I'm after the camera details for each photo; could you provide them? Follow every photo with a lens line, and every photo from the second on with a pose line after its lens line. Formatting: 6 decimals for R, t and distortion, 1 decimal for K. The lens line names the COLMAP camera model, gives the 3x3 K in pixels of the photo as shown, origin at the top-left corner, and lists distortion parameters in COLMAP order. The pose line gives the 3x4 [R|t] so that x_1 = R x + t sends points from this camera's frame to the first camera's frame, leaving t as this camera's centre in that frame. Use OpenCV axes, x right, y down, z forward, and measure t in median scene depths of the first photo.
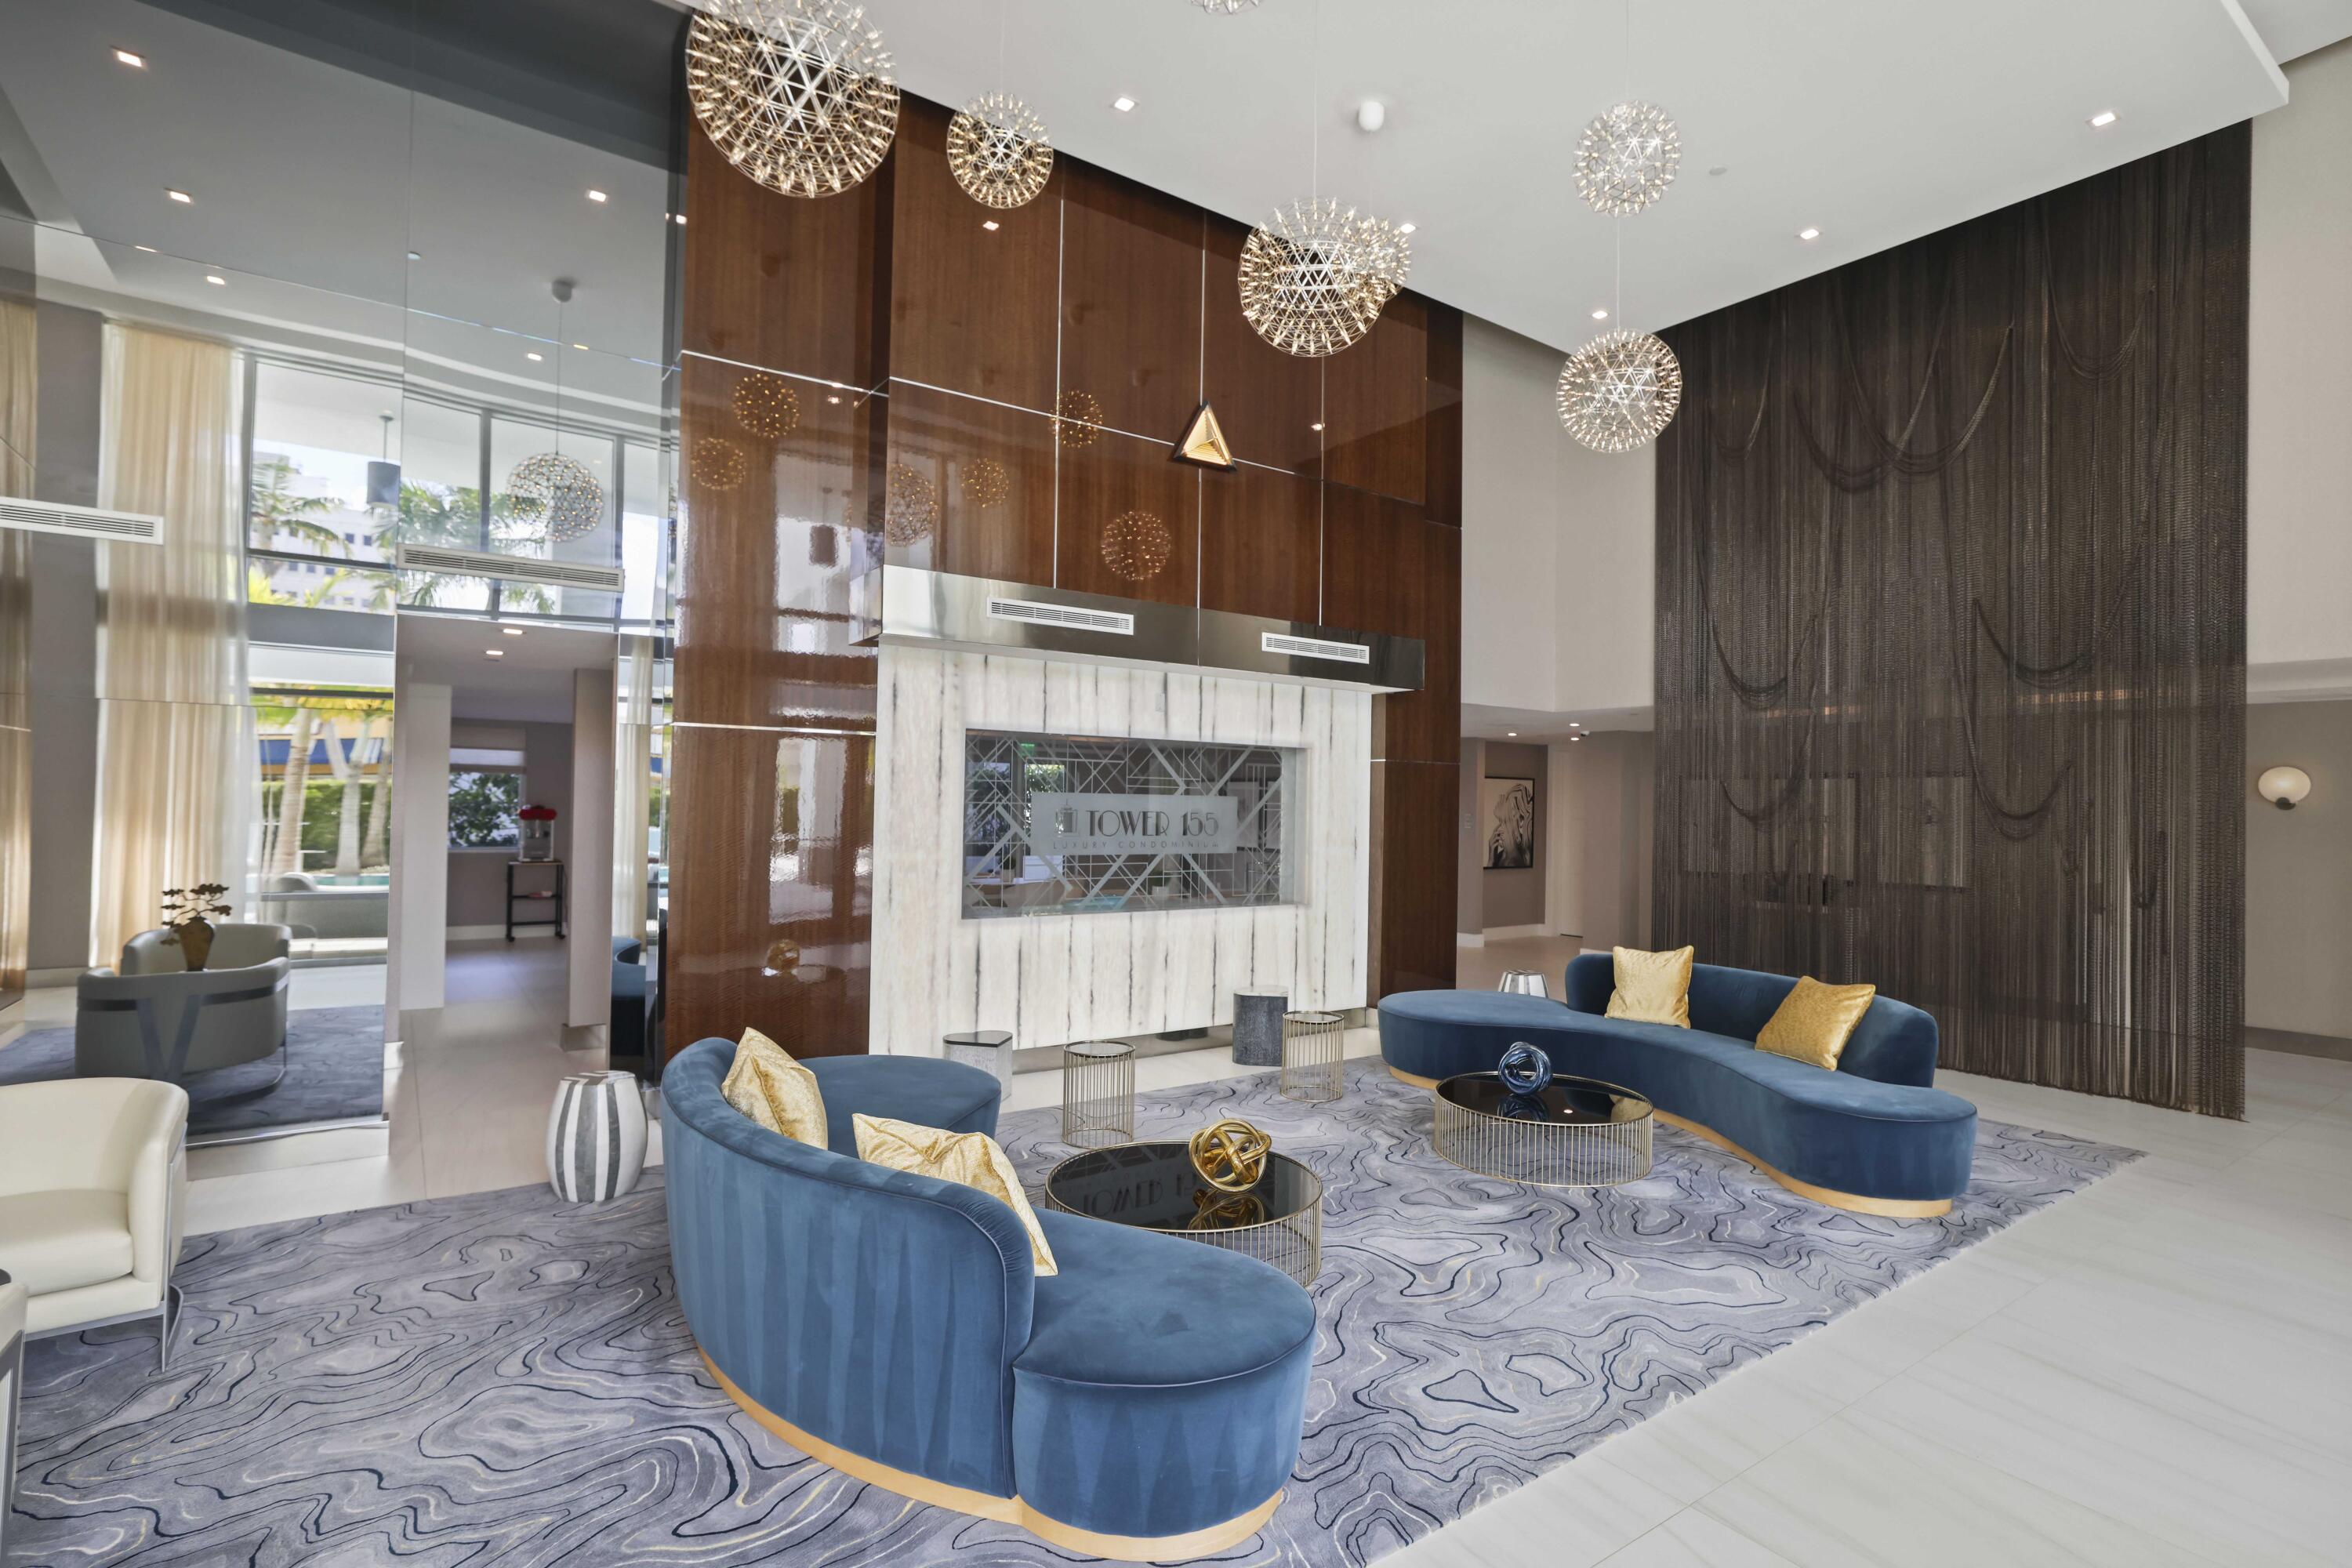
lens RADIAL K [[1144.5, 0, 1176.0], [0, 1144.5, 784.0], [0, 0, 1]] dist [-0.003576, -0.000458]
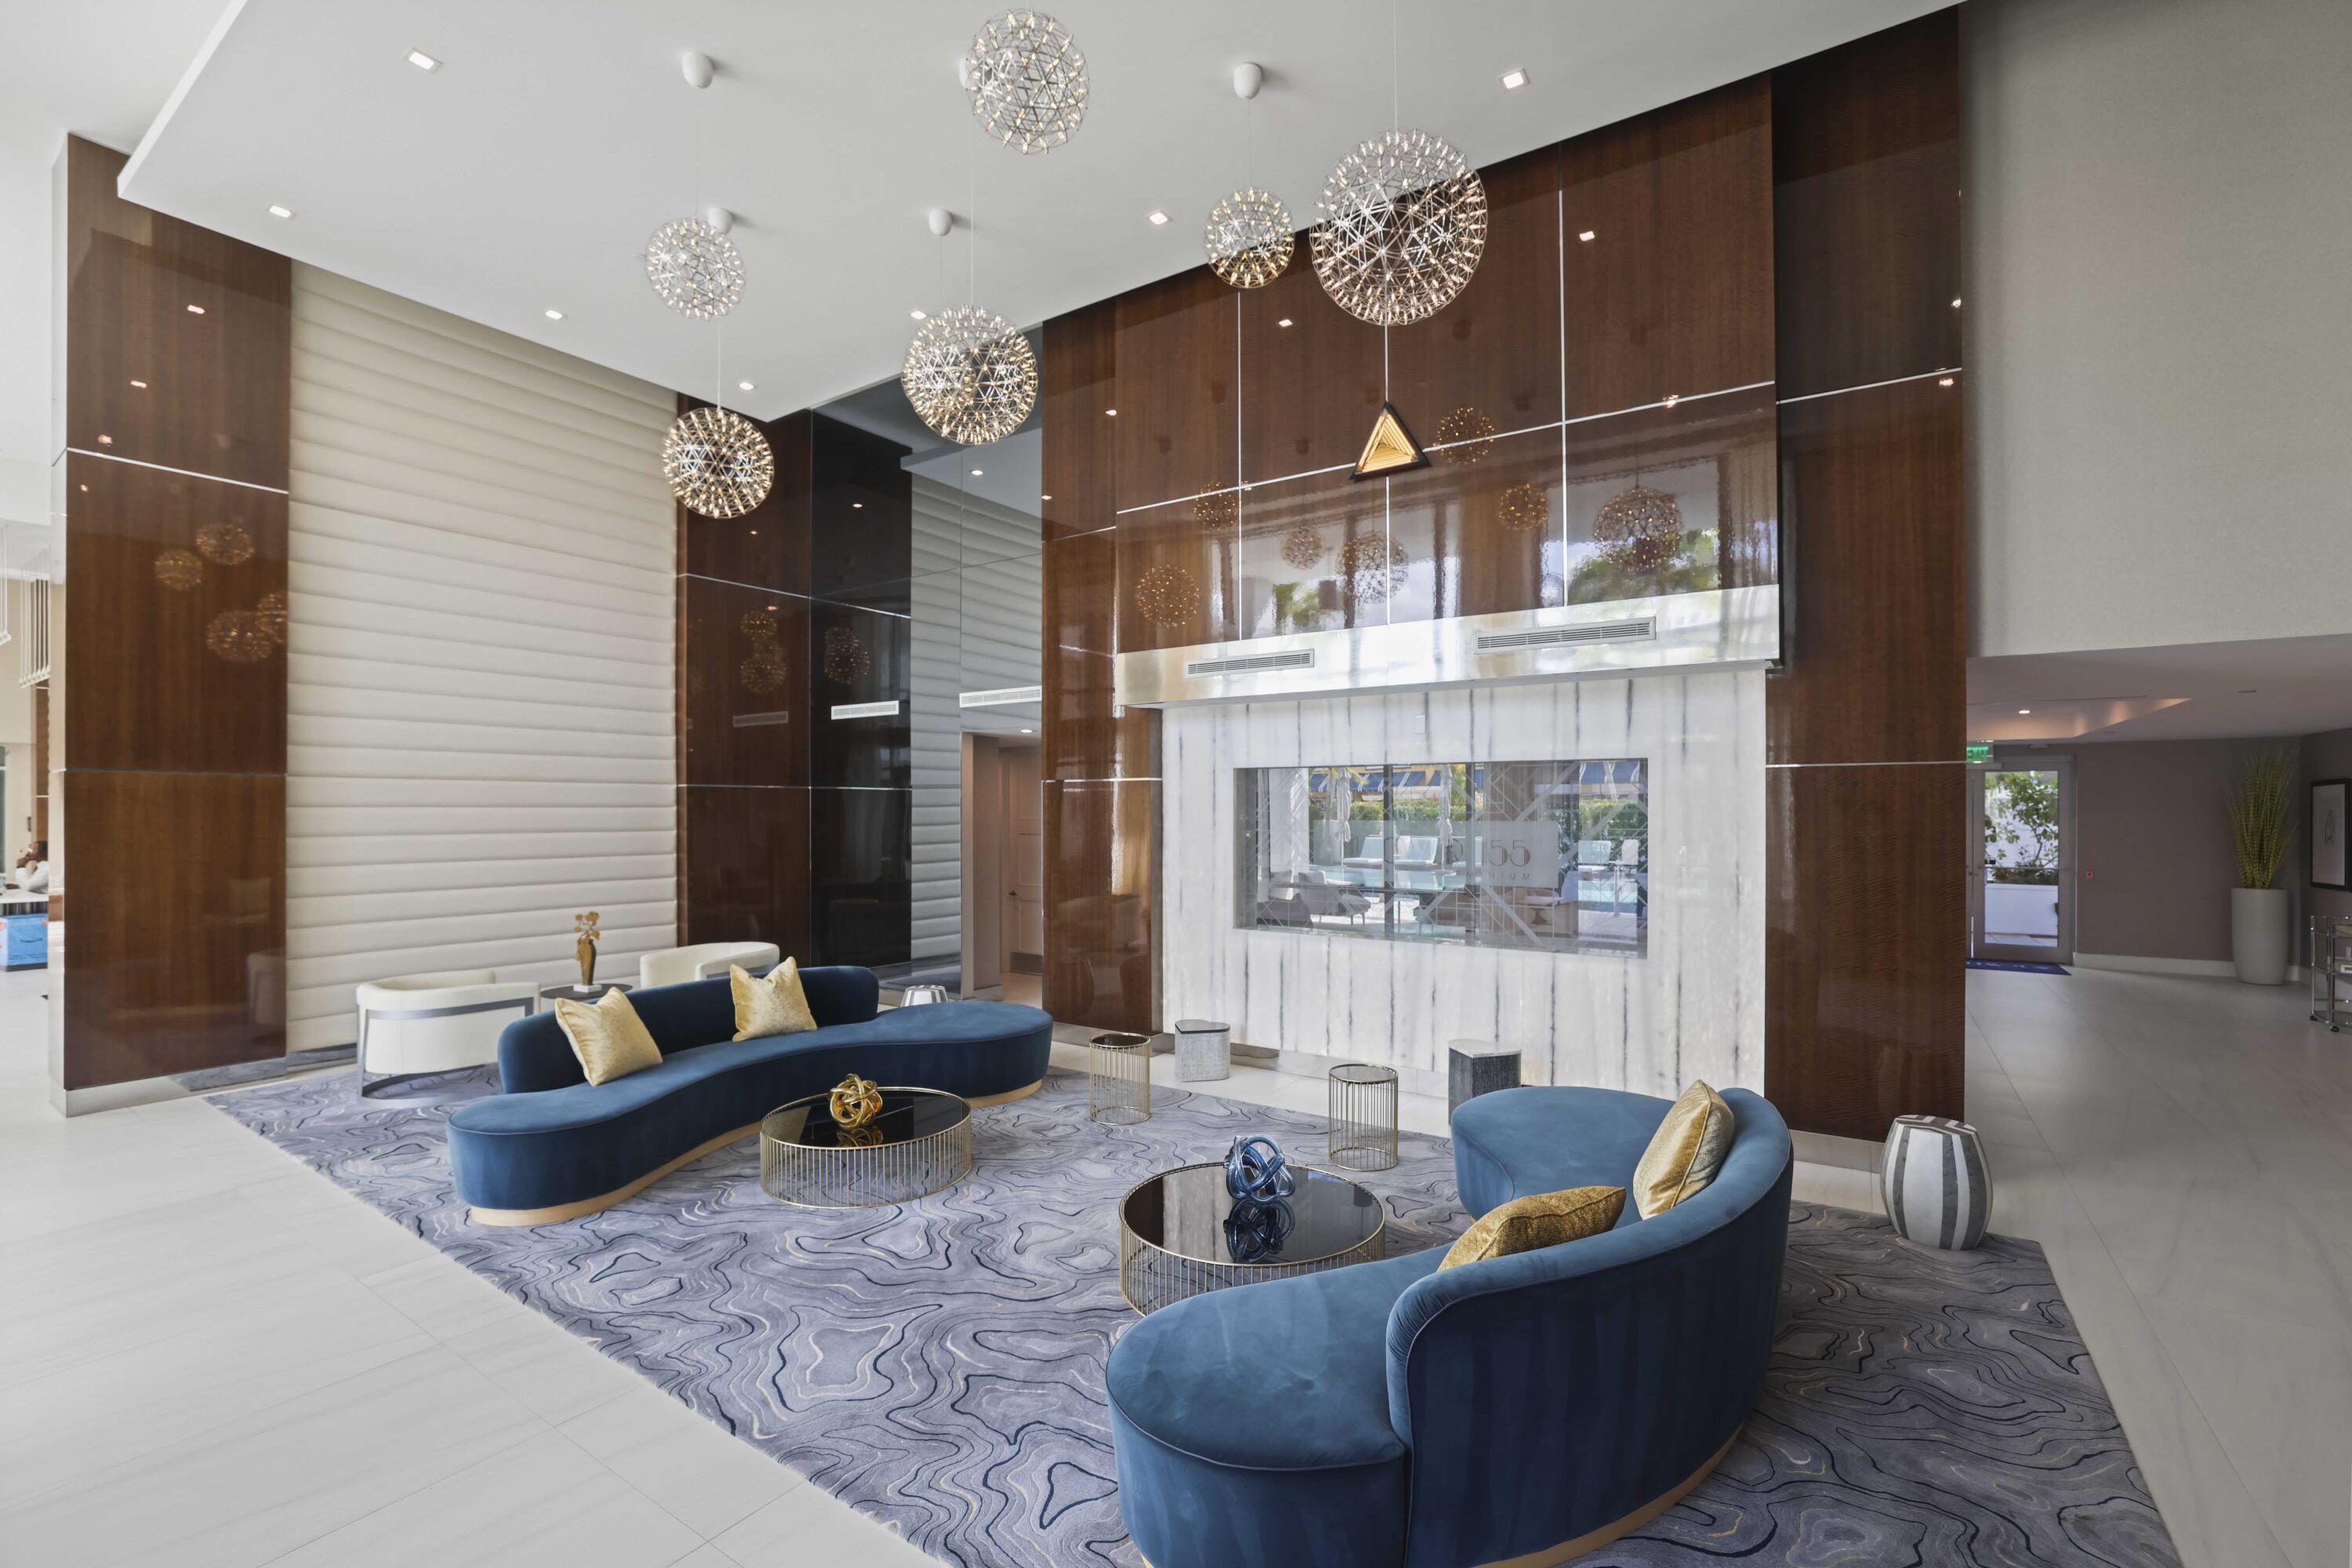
lens RADIAL K [[988.9, 0, 1179.5], [0, 988.9, 808.7], [0, 0, 1]] dist [-0.036661, 0.000129]
pose [[0.356266, -0.020635, -0.934157, 0.760545], [0.024553, 0.999618, -0.012718, 0.005013], [0.934062, -0.018405, 0.356636, 0.579768]]
